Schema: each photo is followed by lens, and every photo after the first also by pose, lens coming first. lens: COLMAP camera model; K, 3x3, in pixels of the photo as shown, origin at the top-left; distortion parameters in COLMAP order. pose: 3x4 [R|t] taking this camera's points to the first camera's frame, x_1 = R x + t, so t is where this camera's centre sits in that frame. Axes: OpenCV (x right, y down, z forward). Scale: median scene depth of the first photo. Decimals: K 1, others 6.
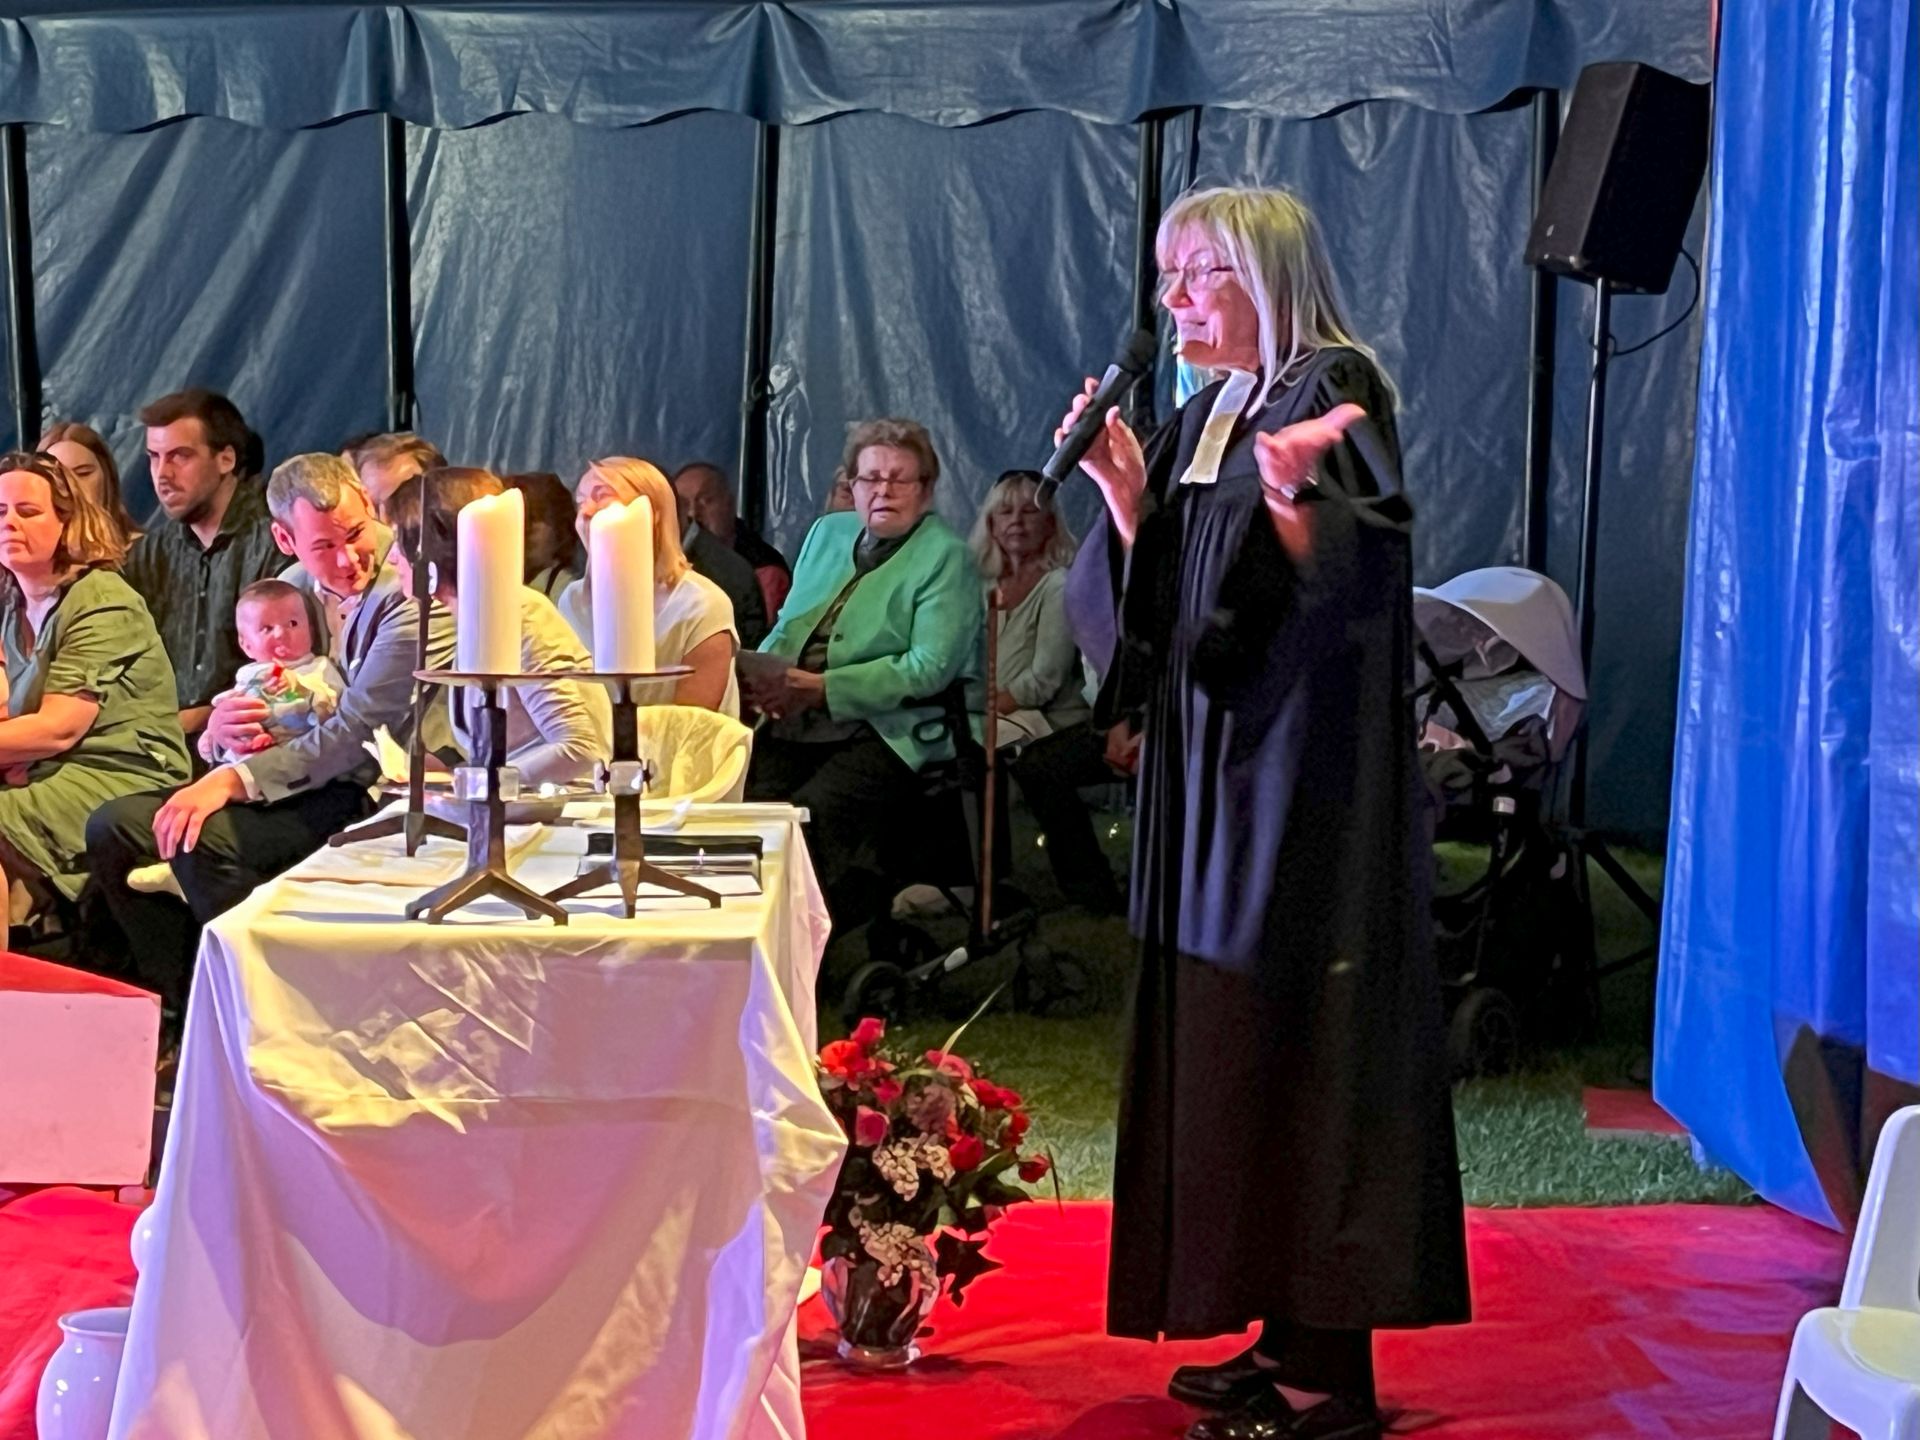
lens RADIAL K [[4500.3, 0, 960.0], [0, 4500.3, 720.0], [0, 0, 1]] dist [0.365169, -3.194457]
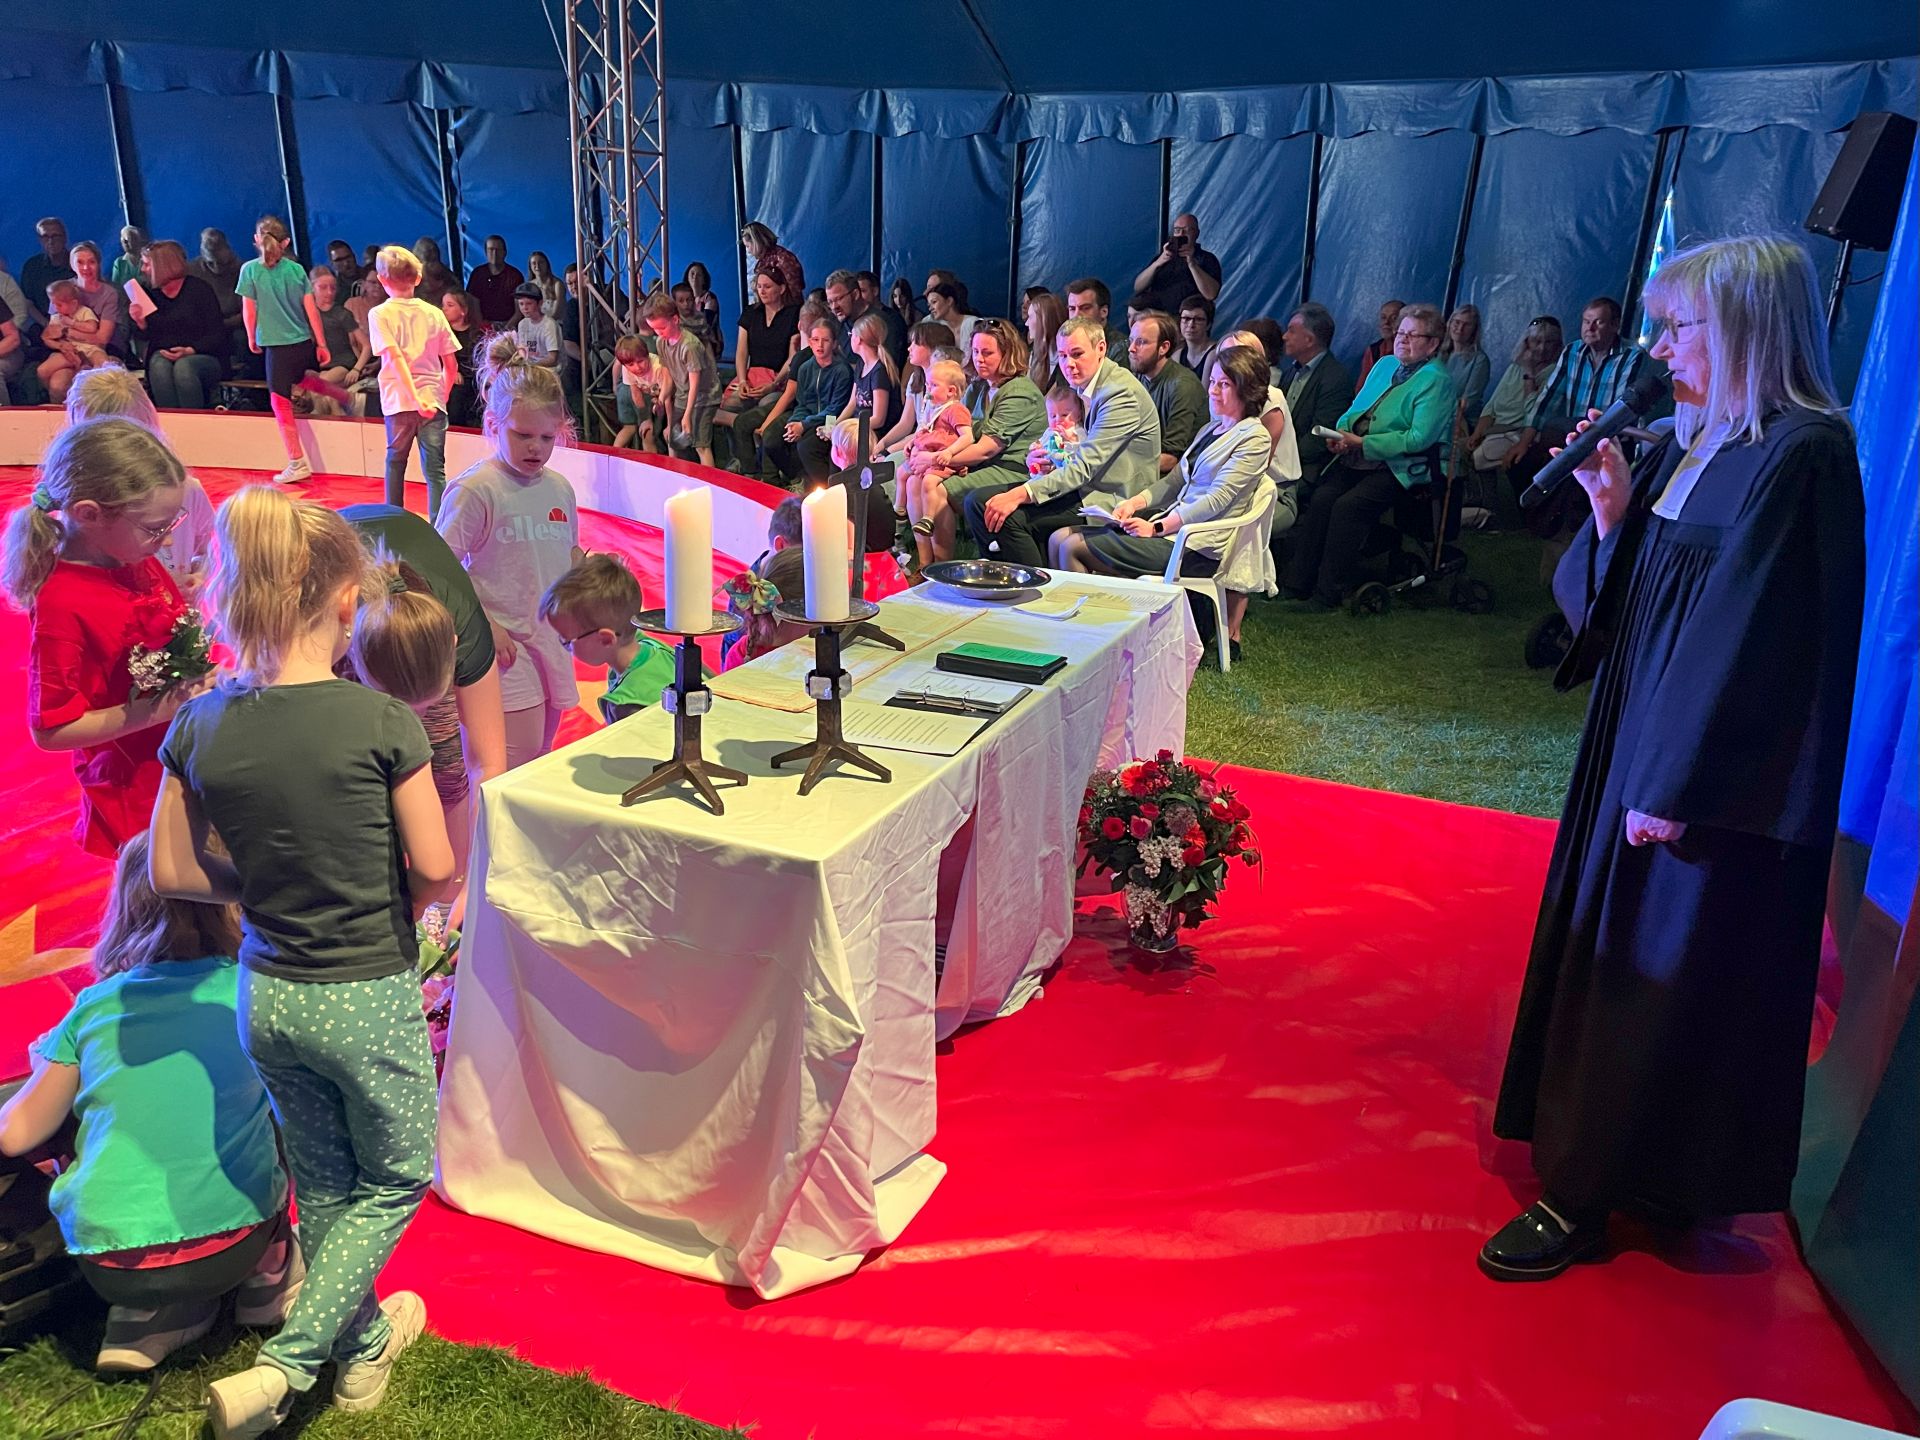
lens RADIAL K [[1499.5, 0, 924.8], [0, 1499.5, 722.8], [0, 0, 1]] dist [0.098092, -0.134762]
pose [[0.915025, 0.143932, -0.376845, 0.063728], [-0.049811, 0.967345, 0.248520, -0.045396], [0.400309, -0.208631, 0.892315, 0.291349]]
